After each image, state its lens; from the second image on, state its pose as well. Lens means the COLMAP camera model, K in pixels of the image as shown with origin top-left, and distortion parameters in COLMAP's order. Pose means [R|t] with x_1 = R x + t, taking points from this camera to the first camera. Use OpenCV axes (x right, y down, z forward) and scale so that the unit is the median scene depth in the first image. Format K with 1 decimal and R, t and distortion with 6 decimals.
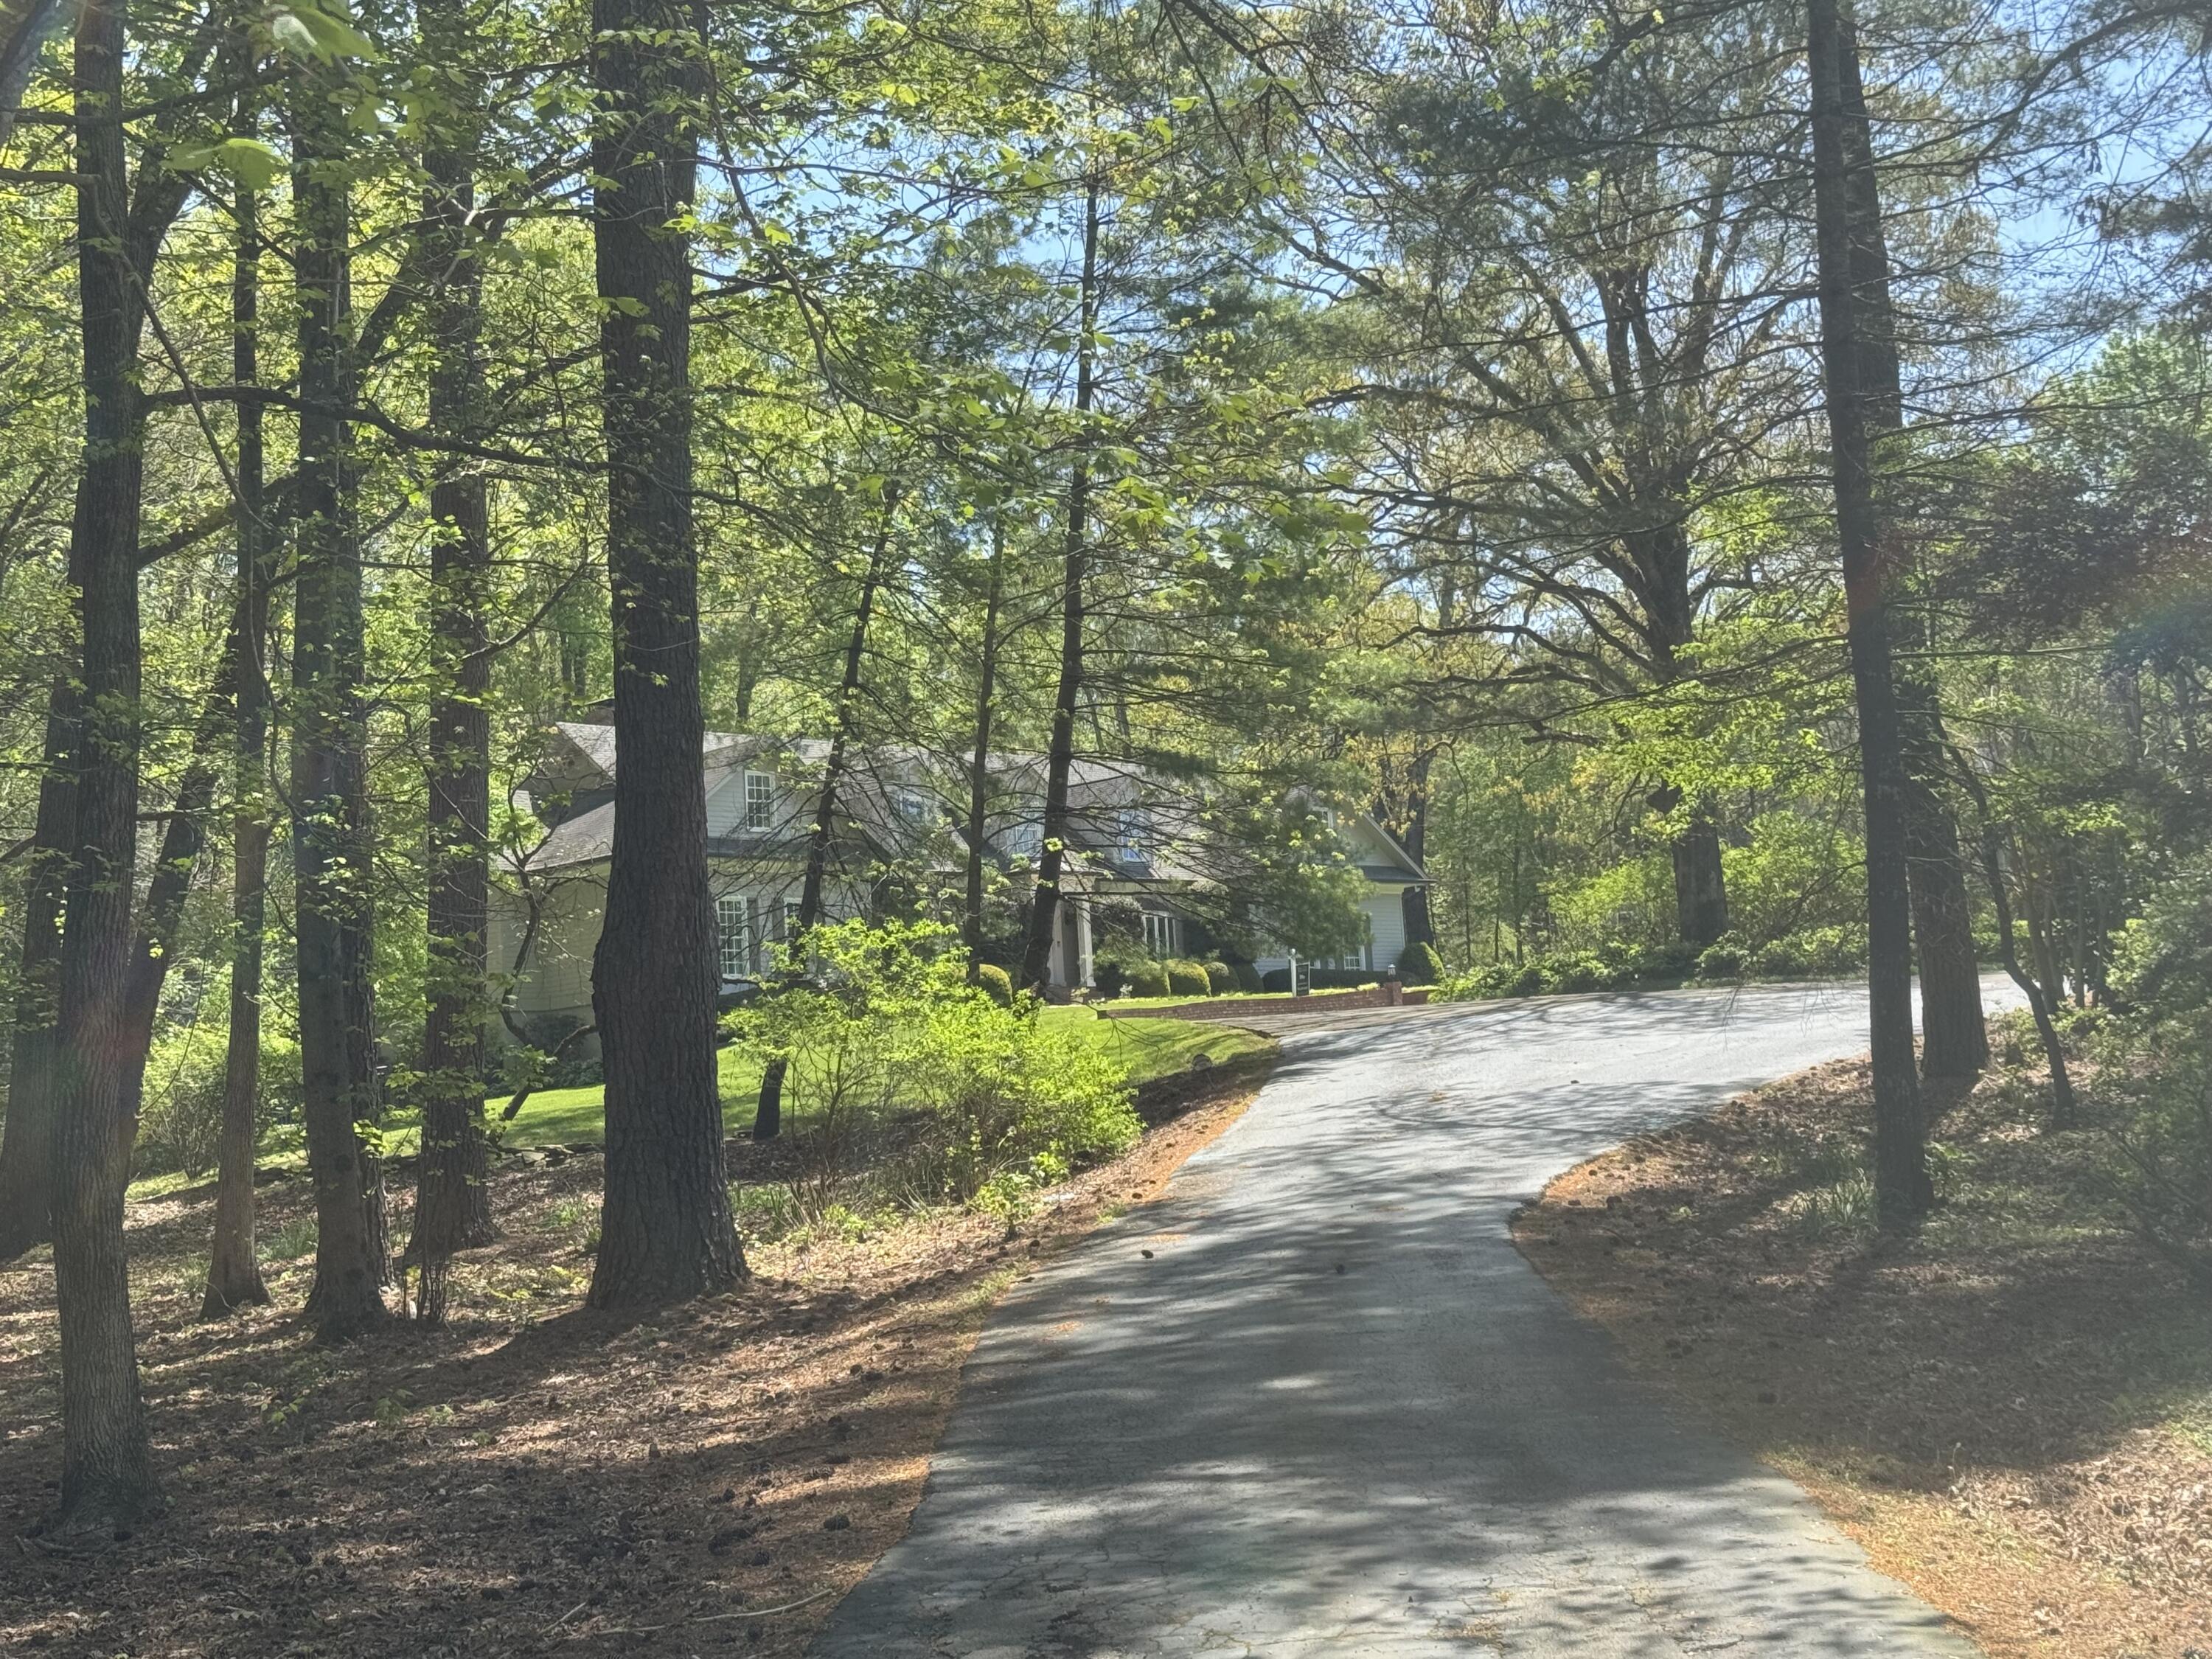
lens RADIAL K [[3222.9, 0, 1106.0], [0, 3222.9, 829.5], [0, 0, 1]] dist [-0.003280, -0.001681]
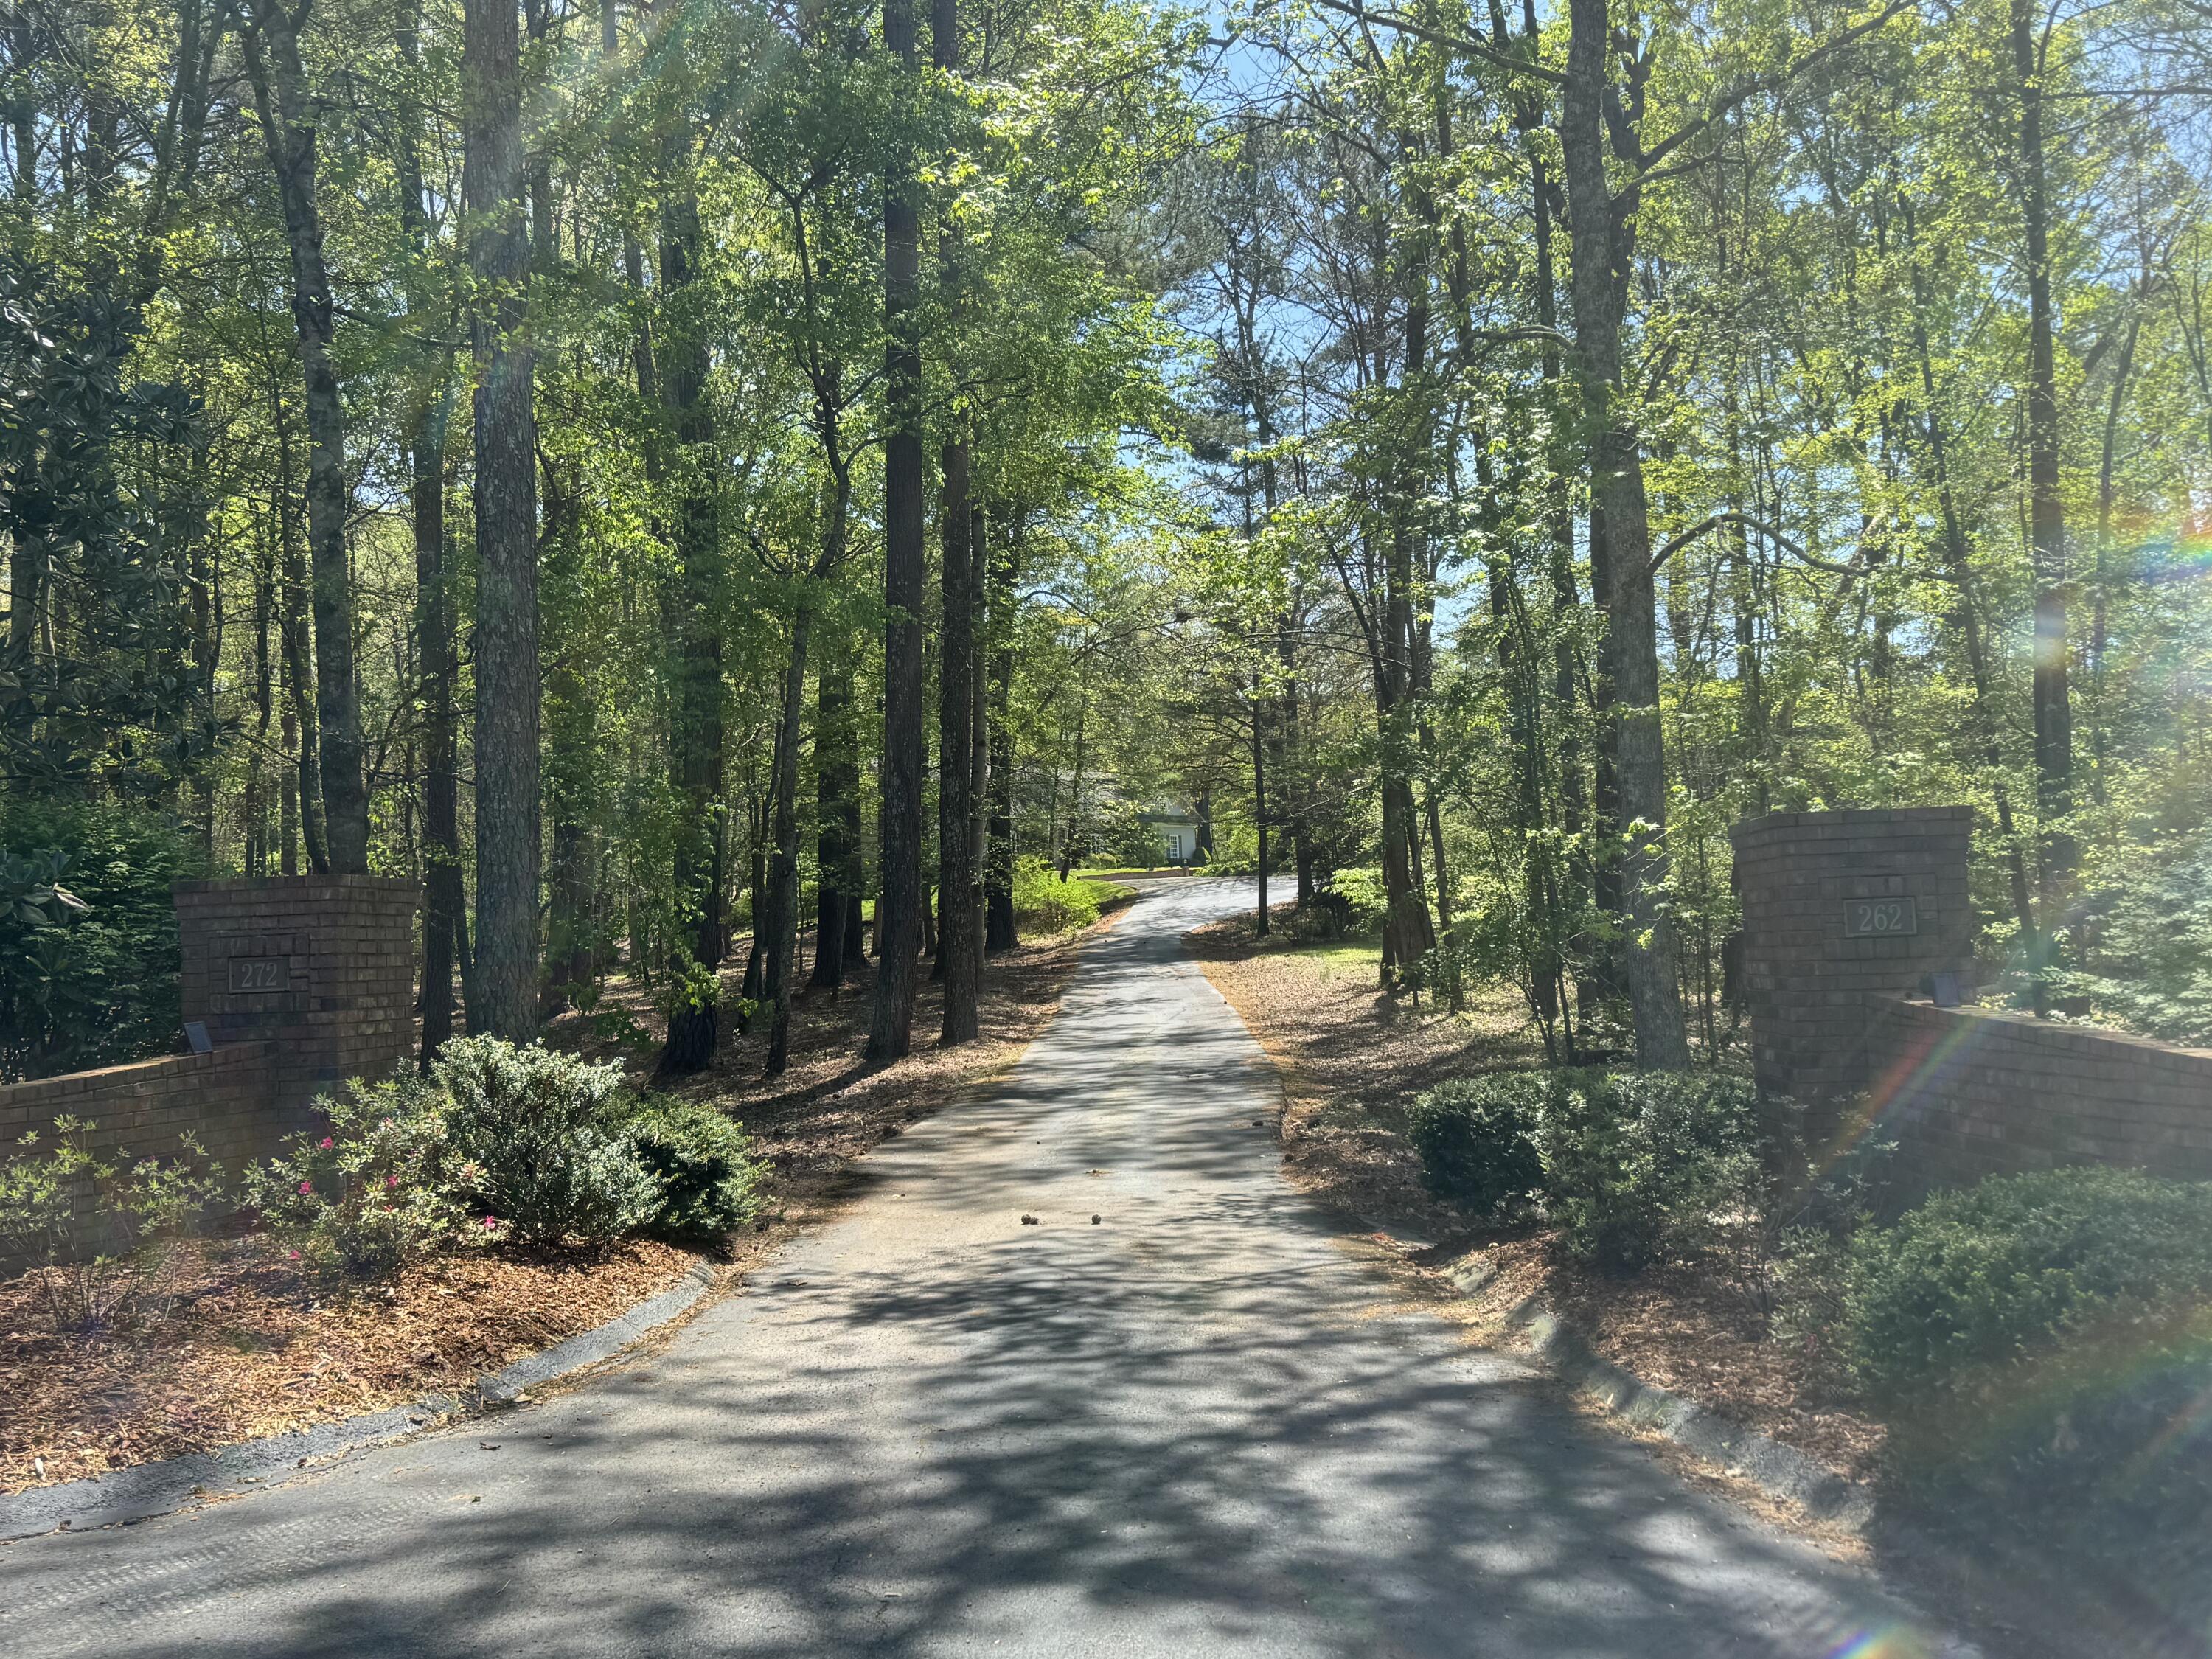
lens RADIAL K [[1870.4, 0, 1106.0], [0, 1870.4, 829.5], [0, 0, 1]] dist [0.000132, -0.000032]
pose [[0.999375, 0.022118, 0.027567, -0.045100], [-0.023253, 0.998865, 0.041568, -0.099162], [-0.026616, -0.042183, 0.998755, -1.180524]]
